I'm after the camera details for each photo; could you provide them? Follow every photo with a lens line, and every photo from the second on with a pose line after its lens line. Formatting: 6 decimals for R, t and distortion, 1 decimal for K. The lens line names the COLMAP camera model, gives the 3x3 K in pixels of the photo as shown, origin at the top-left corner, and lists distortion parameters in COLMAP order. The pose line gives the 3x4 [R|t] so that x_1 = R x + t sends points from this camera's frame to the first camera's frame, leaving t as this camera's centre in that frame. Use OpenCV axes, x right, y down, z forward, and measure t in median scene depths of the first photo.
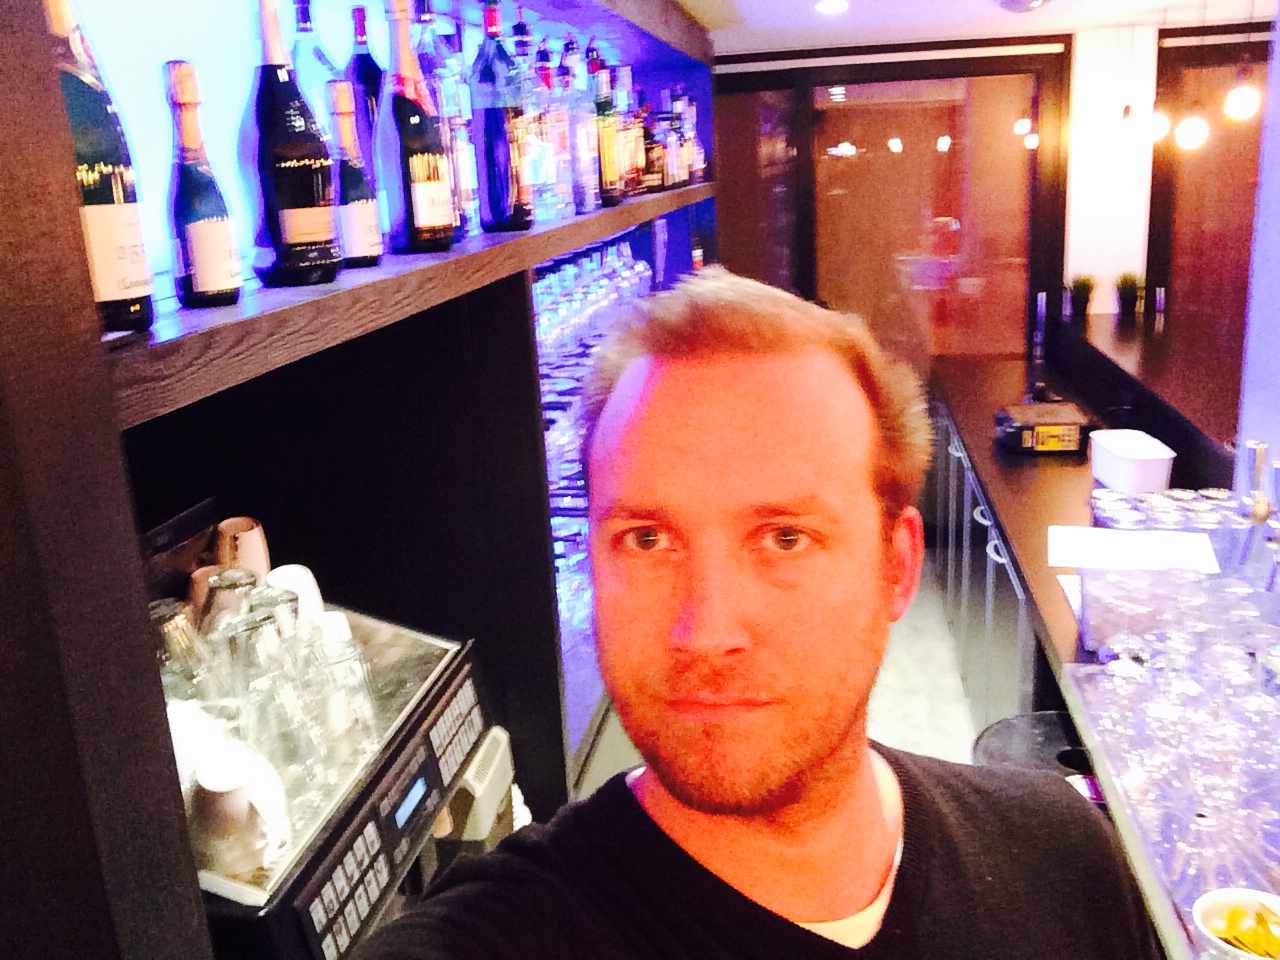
lens RADIAL K [[1201.4, 0, 639.7], [0, 1201.4, 483.1], [0, 0, 1]] dist [0.054204, 0.000000]
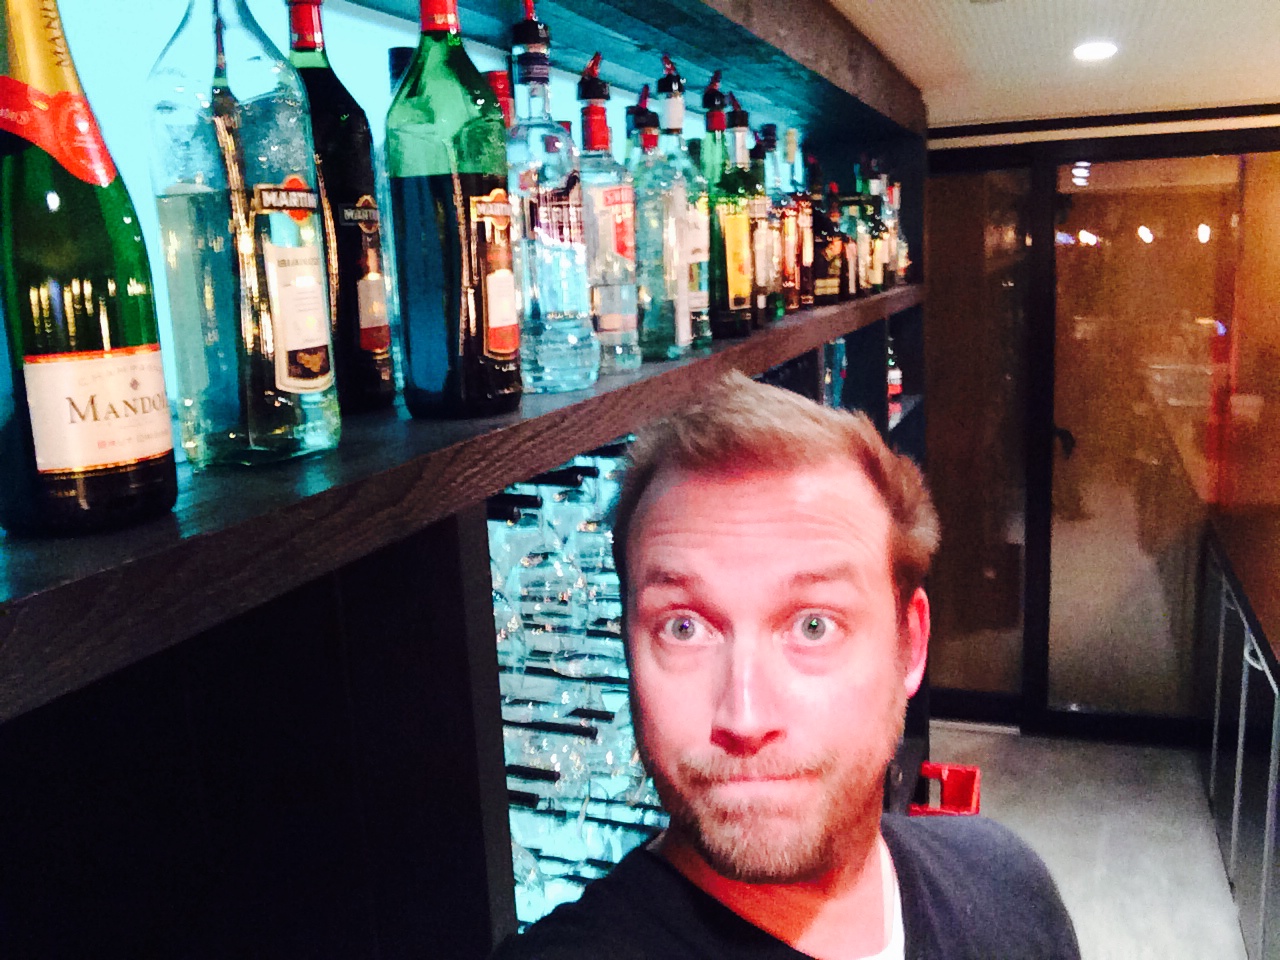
lens RADIAL K [[1201.4, 0, 638.1], [0, 1201.4, 477.2], [0, 0, 1]] dist [0.054204, 0.000000]
pose [[0.983972, 0.047907, -0.171770, 0.024867], [-0.059710, 0.996148, -0.064217, -0.075702], [0.168032, 0.073444, 0.983042, 0.252816]]
